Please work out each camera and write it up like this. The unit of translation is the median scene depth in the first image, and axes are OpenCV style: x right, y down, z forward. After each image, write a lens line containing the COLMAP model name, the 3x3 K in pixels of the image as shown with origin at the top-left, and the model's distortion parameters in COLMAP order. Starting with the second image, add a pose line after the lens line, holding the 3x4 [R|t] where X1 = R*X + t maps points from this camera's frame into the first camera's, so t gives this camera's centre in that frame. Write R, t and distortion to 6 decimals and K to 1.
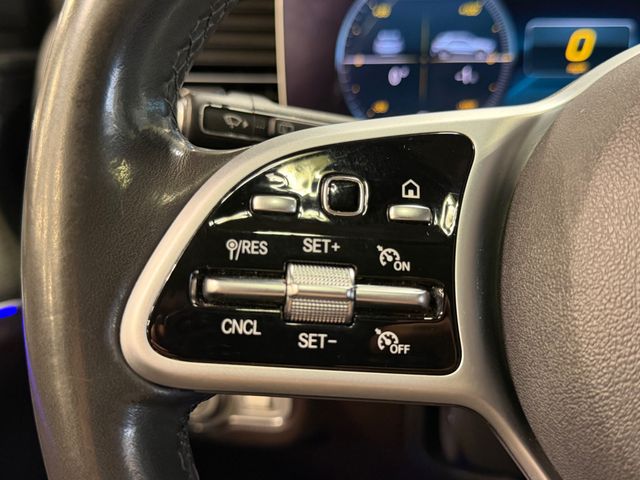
lens RADIAL K [[653.2, 0, 319.5], [0, 653.2, 242.7], [0, 0, 1]] dist [0.062823, 0.000000]
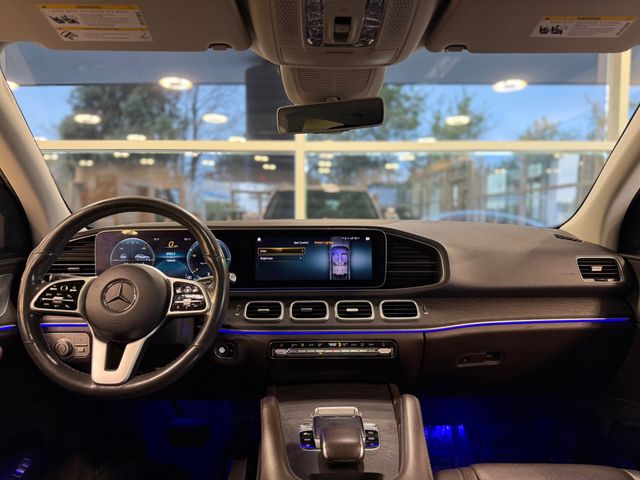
lens RADIAL K [[454.8, 0, 308.4], [0, 454.8, 228.3], [0, 0, 1]] dist [0.033143, -0.031054]
pose [[0.991825, 0.004382, 0.127534, 2.269581], [0.028464, 0.966633, -0.254579, 0.725876], [-0.124394, 0.256128, 0.958606, -4.885124]]
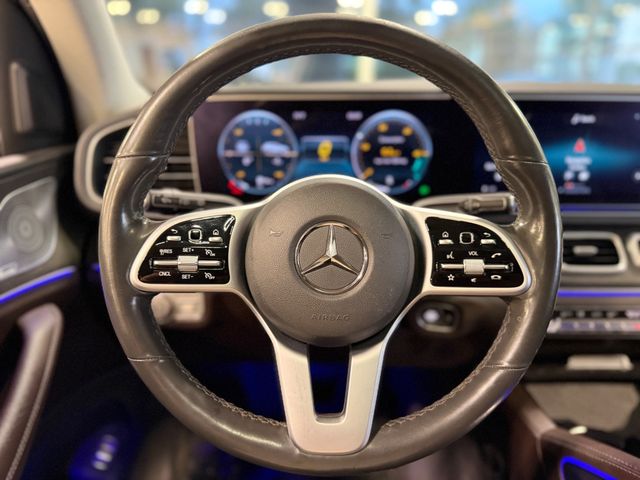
lens RADIAL K [[454.8, 0, 319.8], [0, 454.8, 242.5], [0, 0, 1]] dist [0.033143, -0.031054]
pose [[0.989279, -0.030319, 0.142854, 0.348516], [0.022340, 0.998117, 0.057127, -0.157340], [-0.144317, -0.053323, 0.988094, -1.506719]]
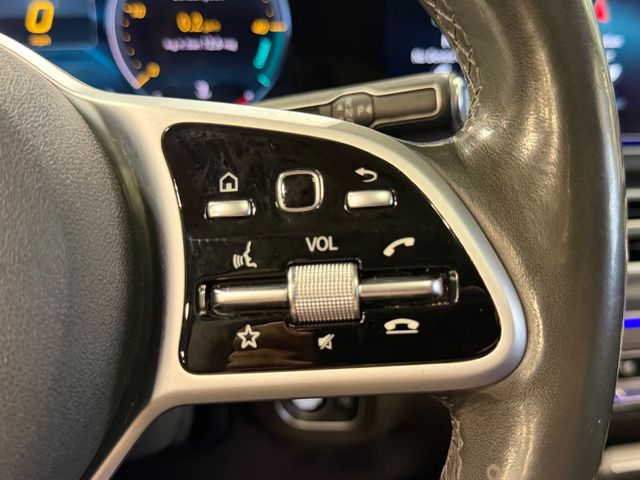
lens RADIAL K [[653.2, 0, 318.5], [0, 653.2, 242.6], [0, 0, 1]] dist [0.062823, 0.000000]
pose [[0.955088, -0.086017, 0.283565, 1.247534], [0.070860, 0.995476, 0.063301, -0.001627], [-0.287727, -0.040364, 0.956862, -0.108961]]
